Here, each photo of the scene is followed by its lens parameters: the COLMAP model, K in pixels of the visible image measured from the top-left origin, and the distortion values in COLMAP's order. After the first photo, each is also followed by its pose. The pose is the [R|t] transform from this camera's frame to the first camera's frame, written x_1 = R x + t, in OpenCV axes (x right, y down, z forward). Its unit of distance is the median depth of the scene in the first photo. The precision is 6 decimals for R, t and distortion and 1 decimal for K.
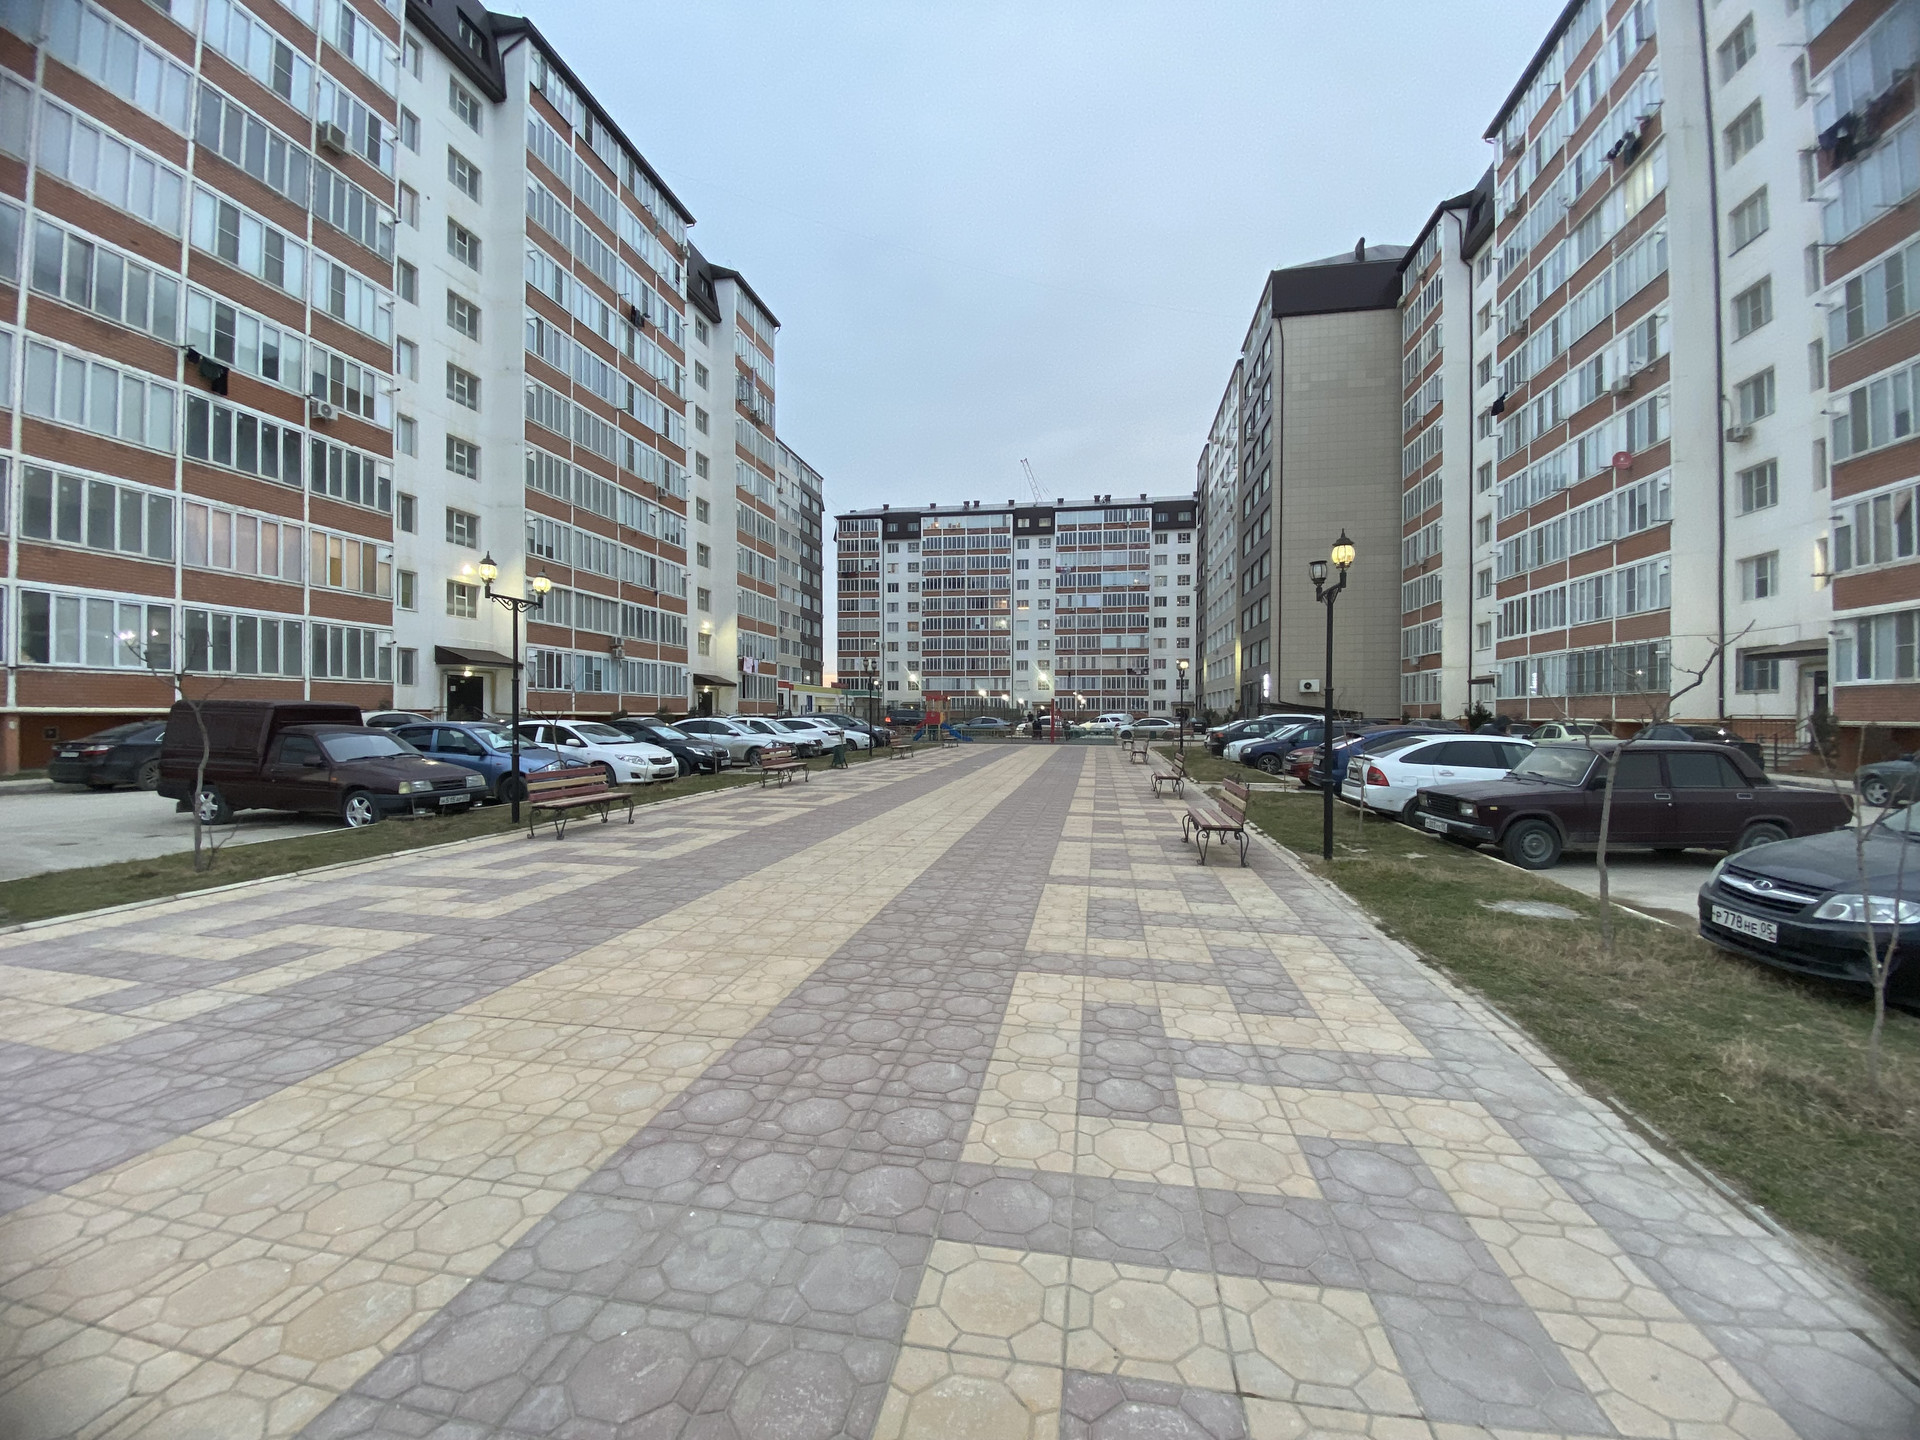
lens RADIAL K [[785.5, 0, 953.9], [0, 785.5, 730.0], [0, 0, 1]] dist [0.010306, -0.017841]
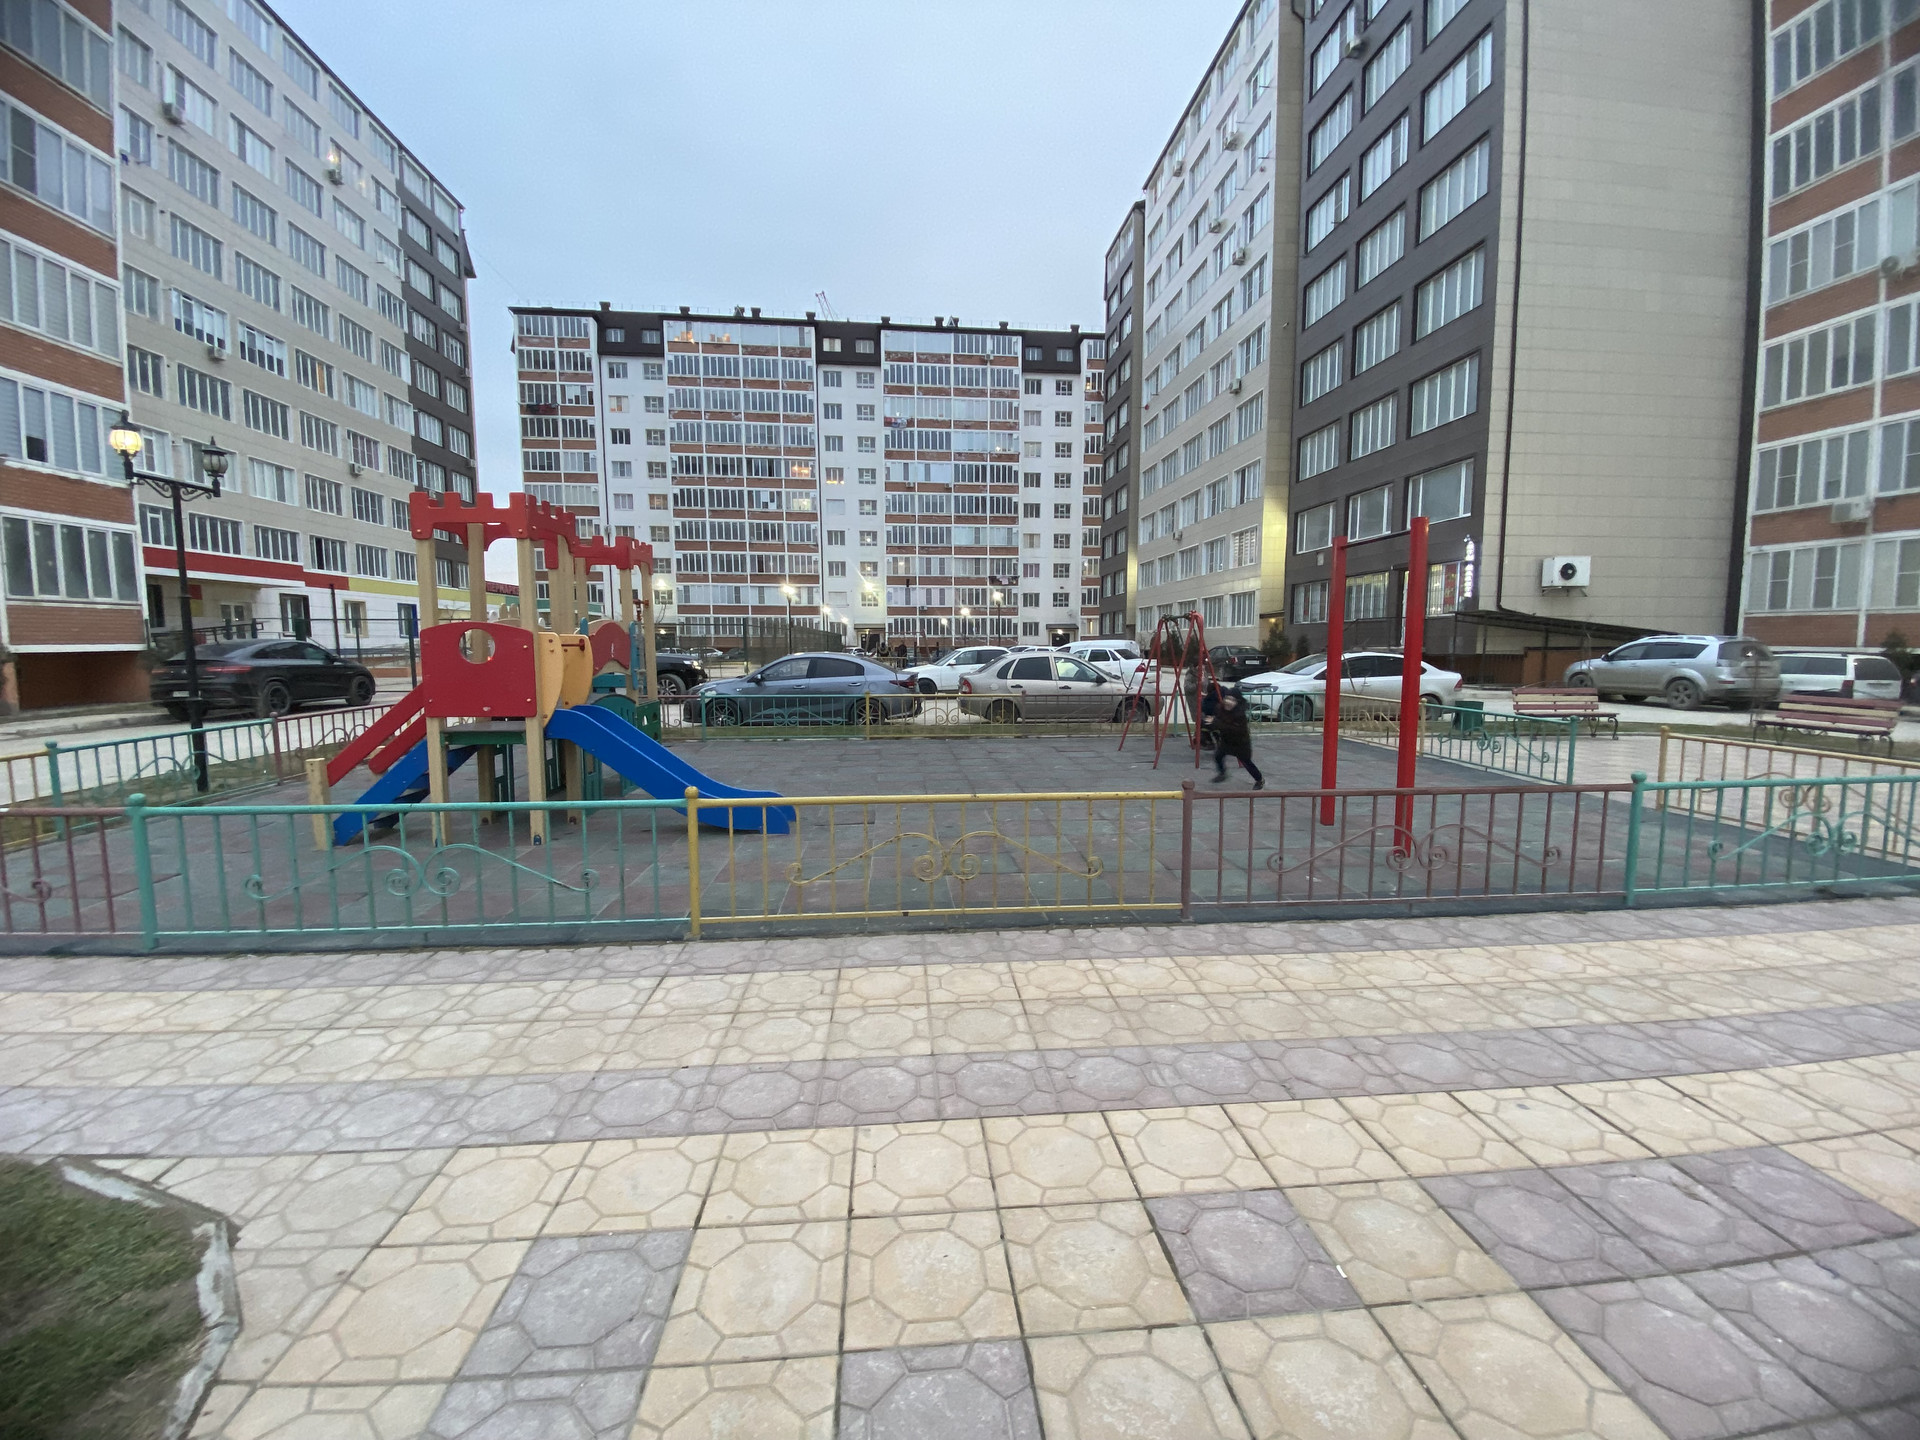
lens RADIAL K [[782.7, 0, 973.8], [0, 782.7, 746.8], [0, 0, 1]] dist [0.013113, -0.021740]
pose [[0.958318, -0.041773, 0.282634, 0.012675], [0.010166, 0.993613, 0.112386, -0.016438], [-0.285523, -0.104828, 0.952621, 0.984393]]
